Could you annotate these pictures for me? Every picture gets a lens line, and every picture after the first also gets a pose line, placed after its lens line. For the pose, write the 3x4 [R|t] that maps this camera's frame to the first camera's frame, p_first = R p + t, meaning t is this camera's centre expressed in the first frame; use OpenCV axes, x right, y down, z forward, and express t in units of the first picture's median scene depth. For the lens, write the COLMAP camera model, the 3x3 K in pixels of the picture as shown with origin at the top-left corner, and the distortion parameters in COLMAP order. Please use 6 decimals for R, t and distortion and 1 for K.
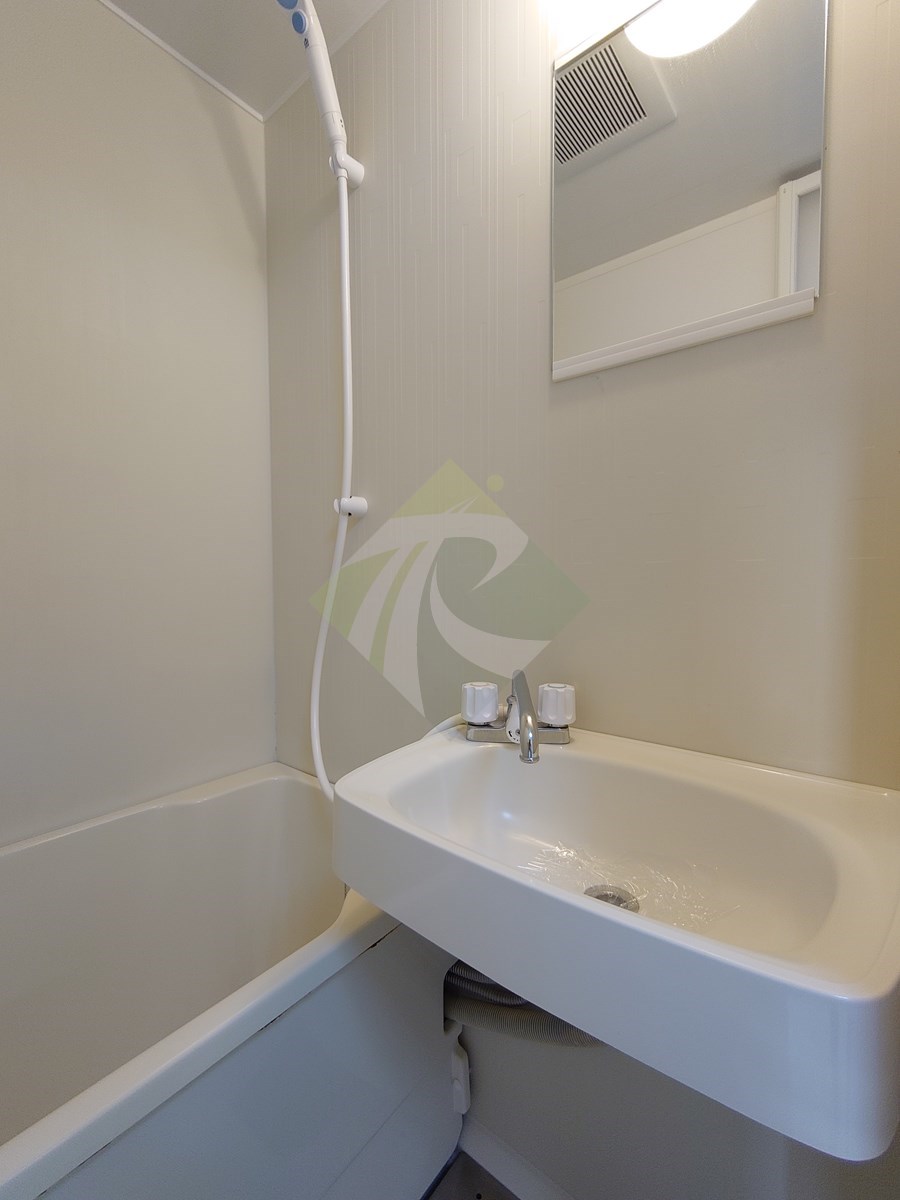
lens RADIAL K [[519.5, 0, 449.3], [0, 519.5, 603.1], [0, 0, 1]] dist [-0.000462, -0.001522]
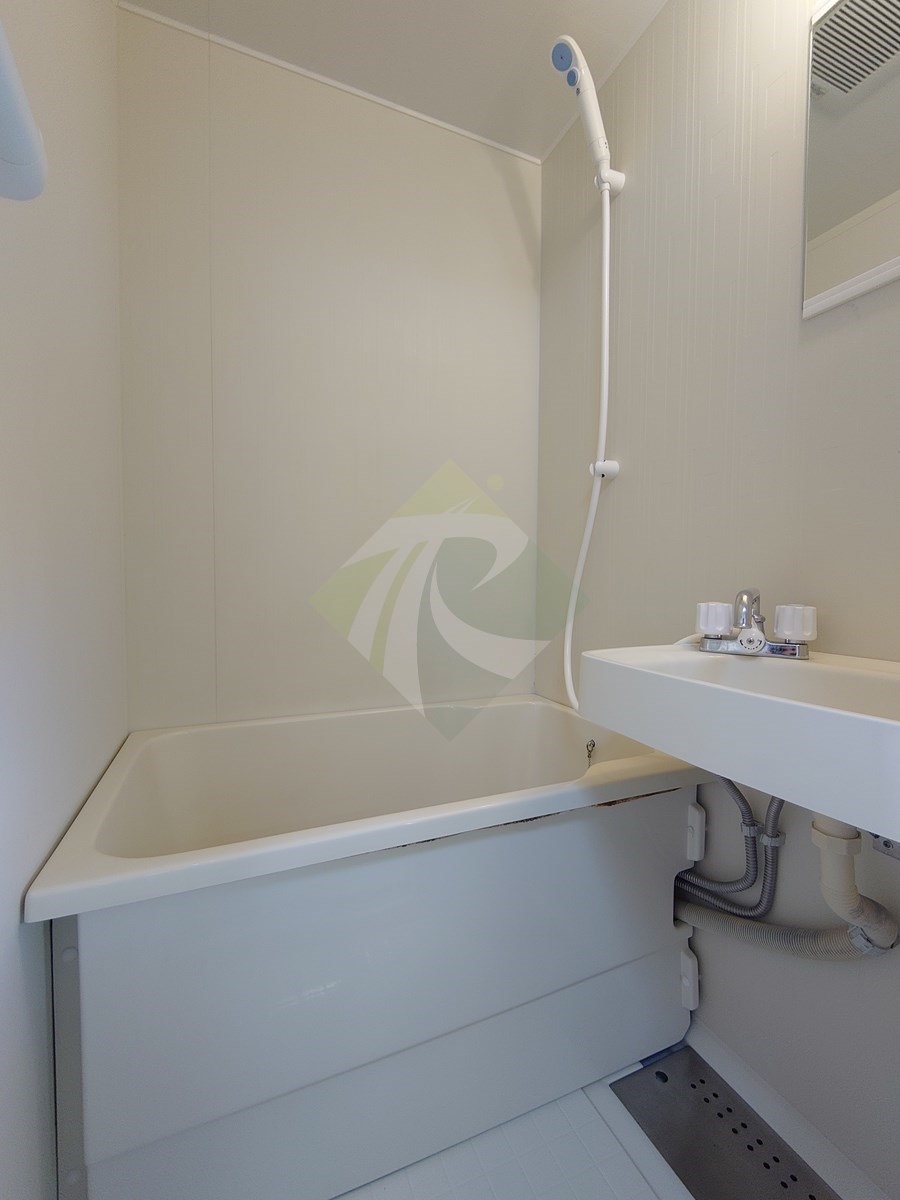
lens RADIAL K [[519.5, 0, 445.3], [0, 519.5, 605.8], [0, 0, 1]] dist [-0.000462, -0.001522]
pose [[0.882020, 0.029344, -0.470298, 0.059875], [-0.031059, 0.999509, 0.004113, 0.142548], [0.470188, 0.010979, 0.882498, -0.219139]]
